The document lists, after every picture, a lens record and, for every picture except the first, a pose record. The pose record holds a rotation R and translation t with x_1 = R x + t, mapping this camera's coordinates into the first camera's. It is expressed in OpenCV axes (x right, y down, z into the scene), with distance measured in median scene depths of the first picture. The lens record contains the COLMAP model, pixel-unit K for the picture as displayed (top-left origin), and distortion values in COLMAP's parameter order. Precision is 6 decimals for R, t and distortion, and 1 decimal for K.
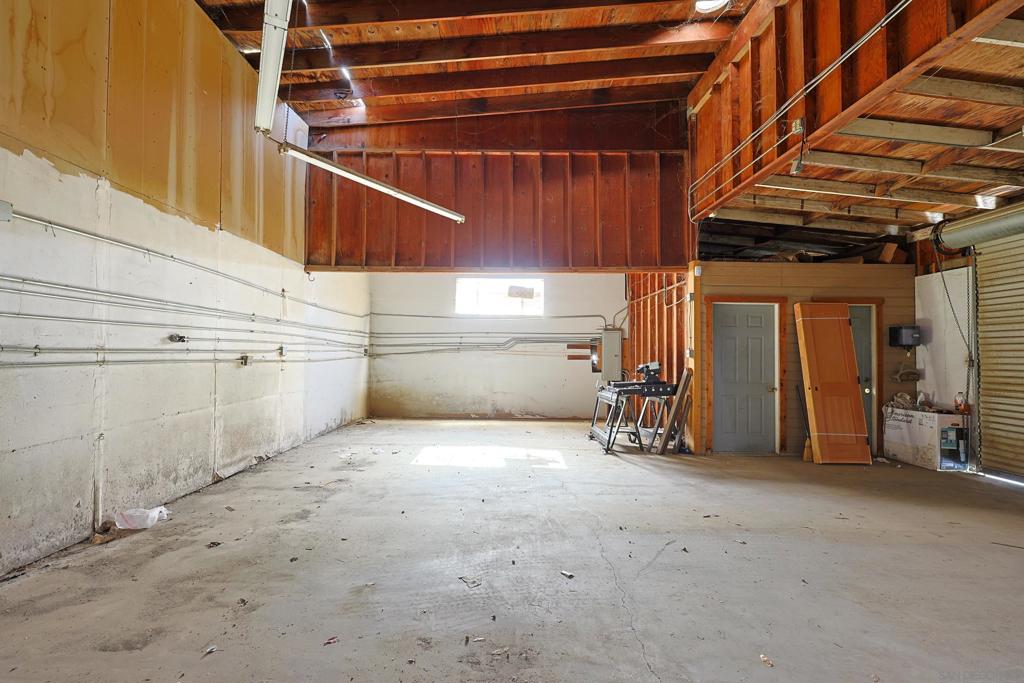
lens RADIAL K [[429.3, 0, 513.5], [0, 429.3, 344.5], [0, 0, 1]] dist [0.002129, -0.000113]
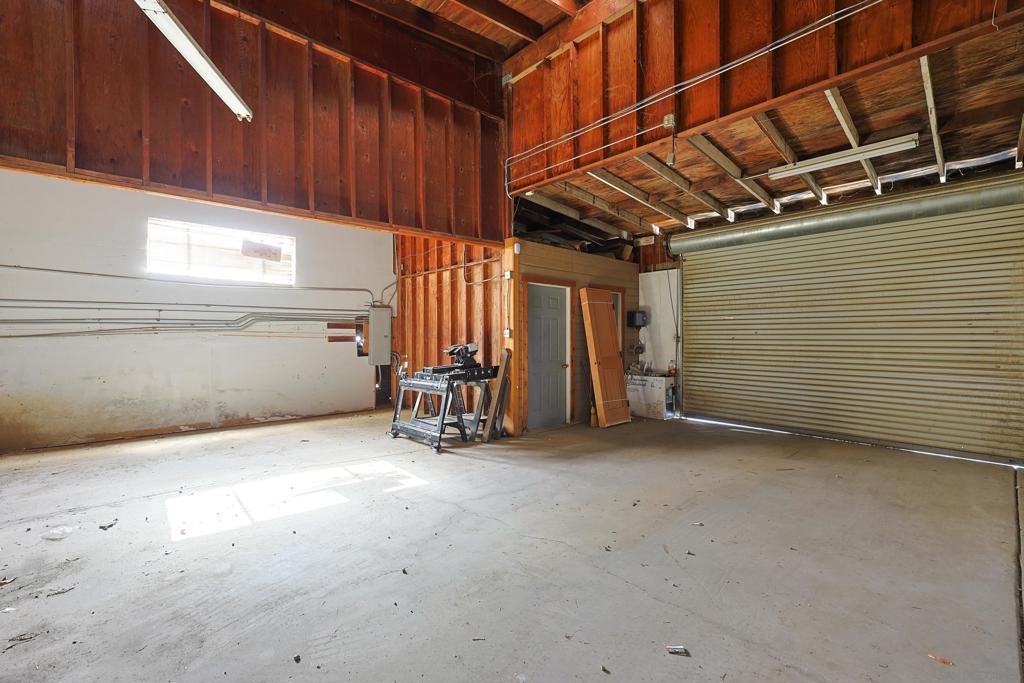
lens RADIAL K [[429.3, 0, 510.0], [0, 429.3, 337.4], [0, 0, 1]] dist [0.002129, -0.000113]
pose [[0.766281, -0.011603, 0.642401, -0.209102], [-0.007602, 0.999603, 0.027124, 0.003822], [-0.642461, -0.025668, 0.765888, 0.259063]]
